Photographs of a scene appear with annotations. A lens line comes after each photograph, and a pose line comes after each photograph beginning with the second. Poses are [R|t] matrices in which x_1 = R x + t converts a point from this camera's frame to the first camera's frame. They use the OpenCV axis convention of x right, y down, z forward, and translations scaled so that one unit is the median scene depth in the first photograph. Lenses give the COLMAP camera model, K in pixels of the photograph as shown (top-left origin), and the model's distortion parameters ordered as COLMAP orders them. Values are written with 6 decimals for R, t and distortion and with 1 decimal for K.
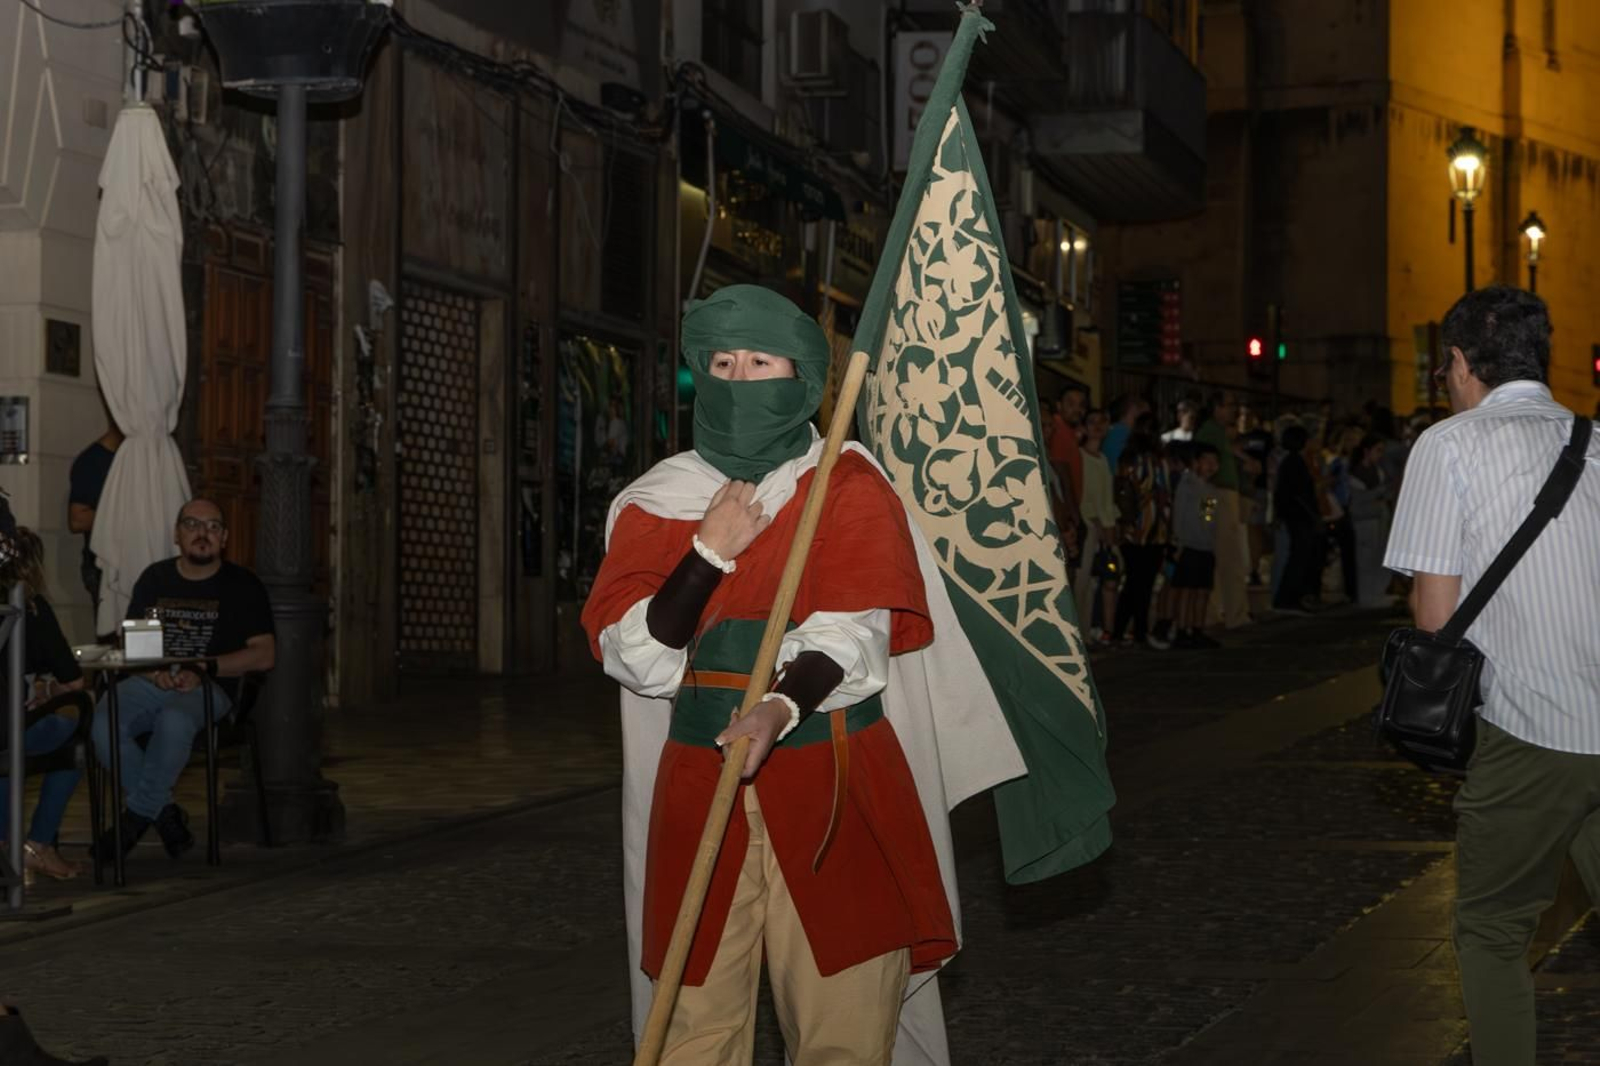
lens RADIAL K [[3134.5, 0, 797.5], [0, 3134.5, 636.1], [0, 0, 1]] dist [0.056248, -0.298743]
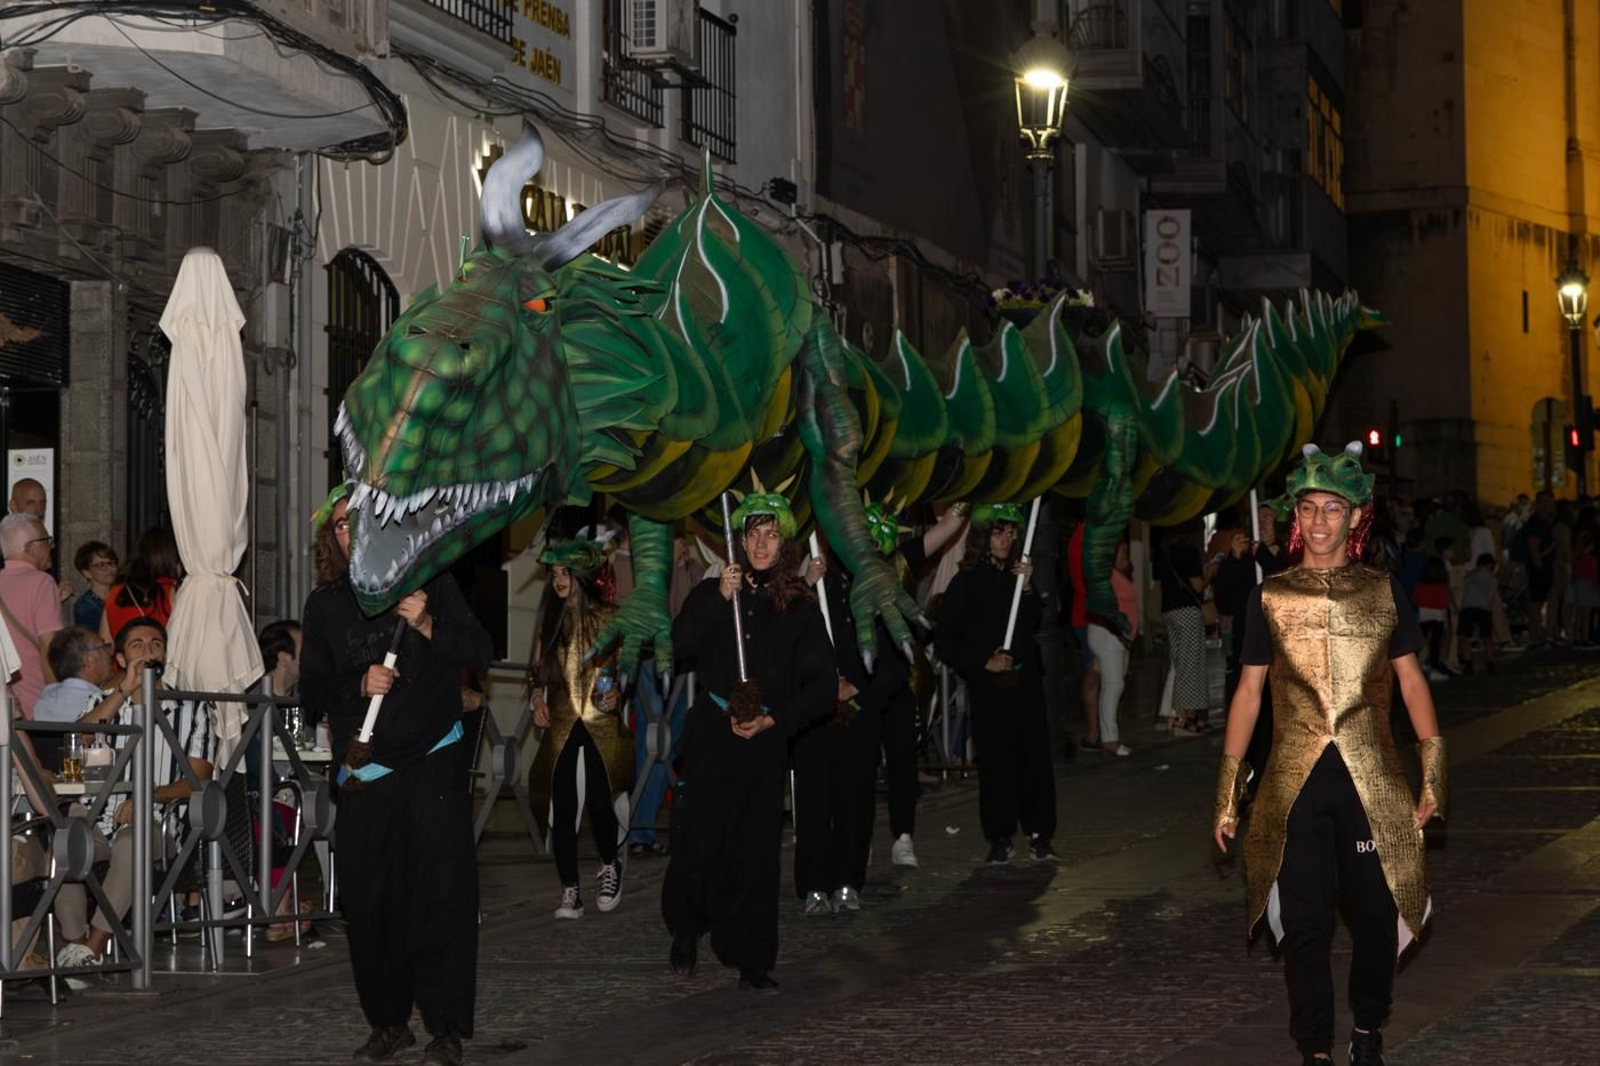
lens RADIAL K [[3727.4, 0, 800.0], [0, 3727.4, 533.0], [0, 0, 1]] dist [-0.024062, -0.199661]
pose [[0.999328, -0.014323, 0.033755, -0.193746], [0.016235, 0.998237, -0.057083, 0.027903], [-0.032878, 0.057593, 0.997799, -0.598723]]
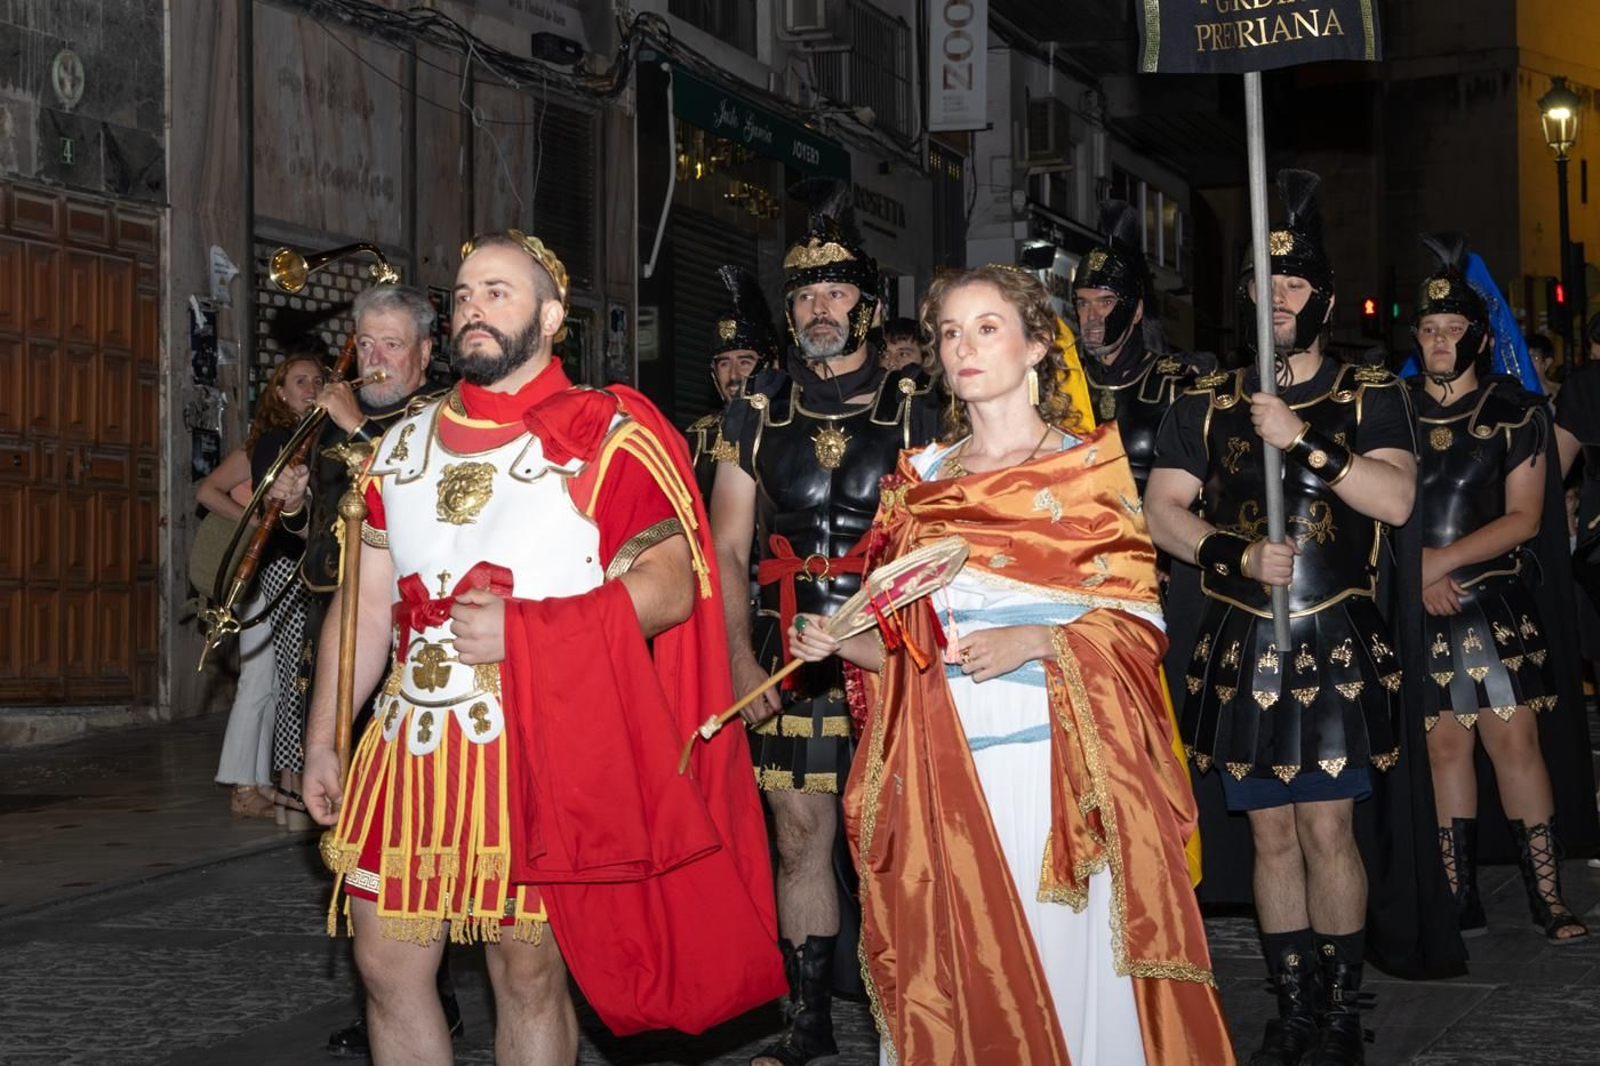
lens RADIAL K [[2745.7, 0, 800.0], [0, 2745.7, 533.0], [0, 0, 1]] dist [0.014980, -0.107538]
pose [[0.995392, -0.010870, -0.095270, 0.084386], [0.009477, 0.999842, -0.015058, -0.013280], [0.095419, 0.014086, 0.995338, 0.179455]]
